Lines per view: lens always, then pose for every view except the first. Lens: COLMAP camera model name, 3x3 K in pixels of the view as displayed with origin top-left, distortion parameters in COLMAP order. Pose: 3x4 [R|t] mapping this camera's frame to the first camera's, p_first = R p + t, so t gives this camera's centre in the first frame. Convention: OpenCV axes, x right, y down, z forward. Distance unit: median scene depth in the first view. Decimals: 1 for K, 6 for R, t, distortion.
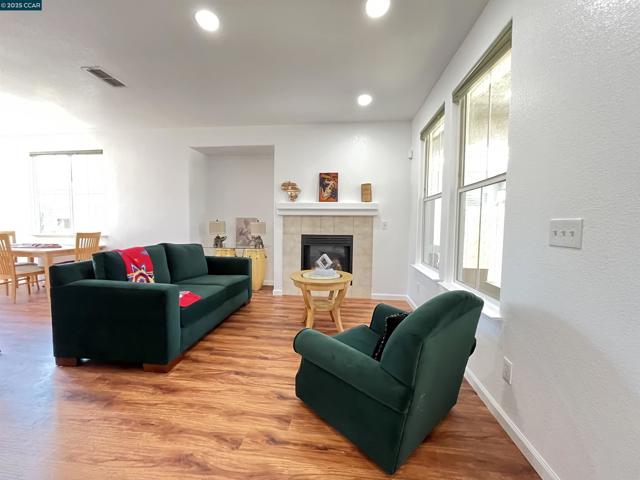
lens RADIAL K [[260.1, 0, 316.9], [0, 260.1, 236.9], [0, 0, 1]] dist [-0.003151, 0.000581]
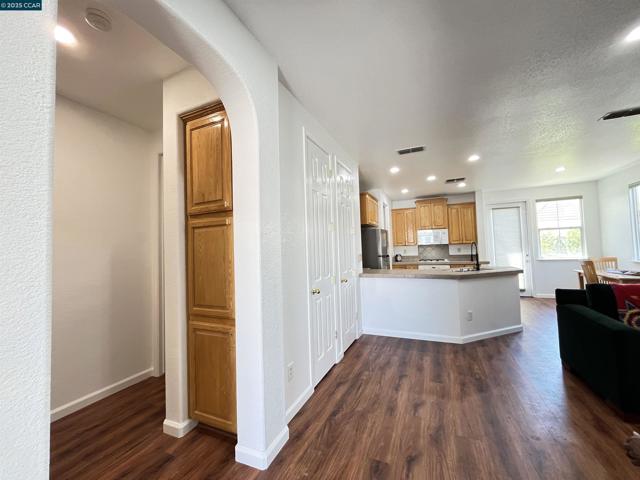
lens RADIAL K [[260.1, 0, 318.4], [0, 260.1, 238.7], [0, 0, 1]] dist [-0.003151, 0.000581]
pose [[-0.299402, -0.042569, -0.953177, 0.341079], [-0.023004, 0.999036, -0.037391, -0.037595], [0.953850, 0.010731, -0.300093, 0.110051]]
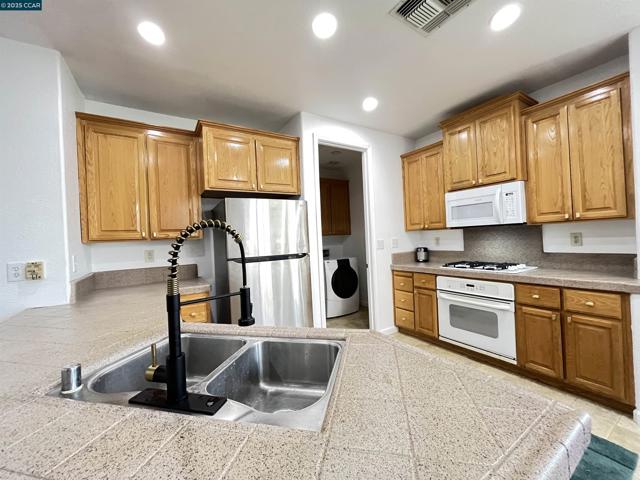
lens RADIAL K [[260.1, 0, 317.7], [0, 260.1, 237.7], [0, 0, 1]] dist [-0.003151, 0.000581]
pose [[-0.785378, 0.024166, -0.618544, -0.778009], [0.003910, 0.999411, 0.034081, -0.075088], [0.619004, 0.024348, -0.785010, 0.588375]]
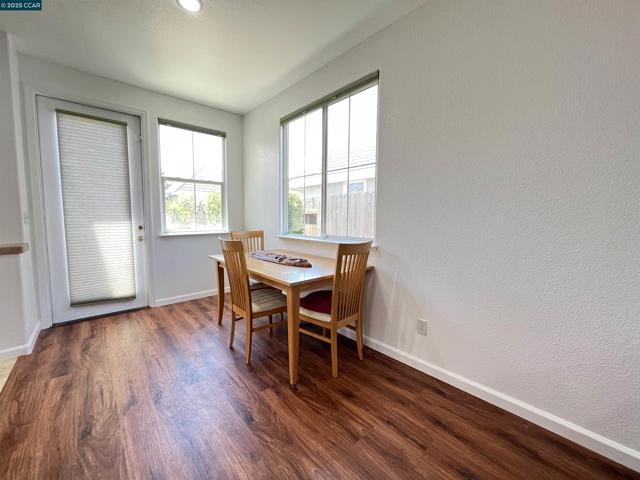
lens RADIAL K [[260.1, 0, 315.3], [0, 260.1, 236.7], [0, 0, 1]] dist [-0.003151, 0.000581]
pose [[0.745785, 0.048628, -0.664410, -0.641742], [-0.035442, 0.998816, 0.033321, -0.041292], [0.665243, -0.001302, 0.746625, 0.621120]]
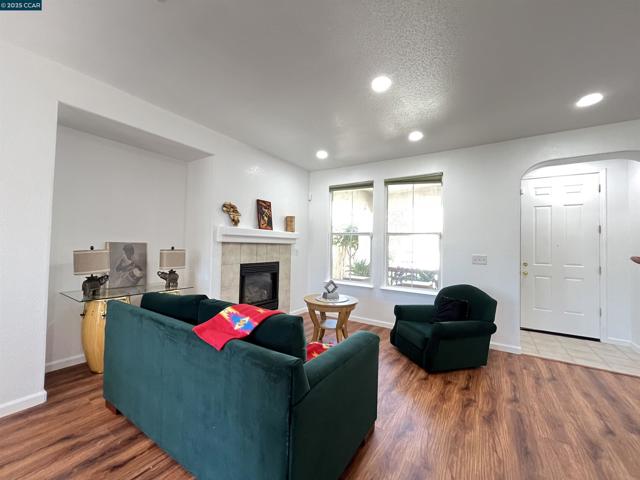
lens RADIAL K [[260.1, 0, 317.6], [0, 260.1, 237.7], [0, 0, 1]] dist [-0.003151, 0.000581]
pose [[0.446530, 0.026242, 0.894384, -0.754167], [0.027084, 0.998715, -0.042825, -0.054975], [-0.894359, 0.043346, 0.445246, 0.375355]]
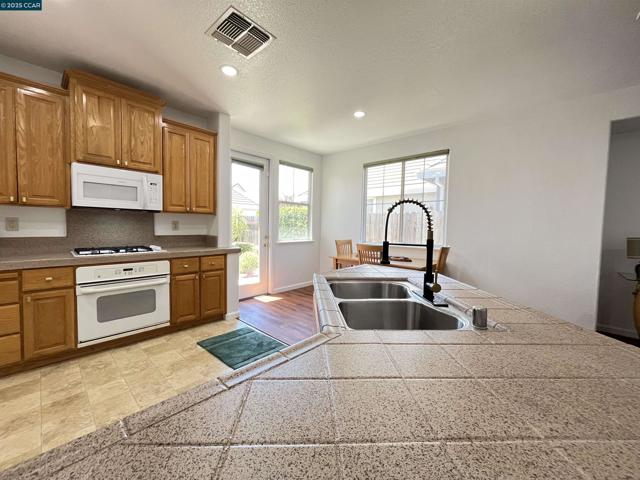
lens RADIAL K [[260.1, 0, 317.2], [0, 260.1, 238.5], [0, 0, 1]] dist [-0.003151, 0.000581]
pose [[0.808577, 0.034760, -0.587363, -0.738691], [-0.043095, 0.999071, -0.000201, -0.026883], [0.586810, 0.025475, 0.809324, 0.075025]]
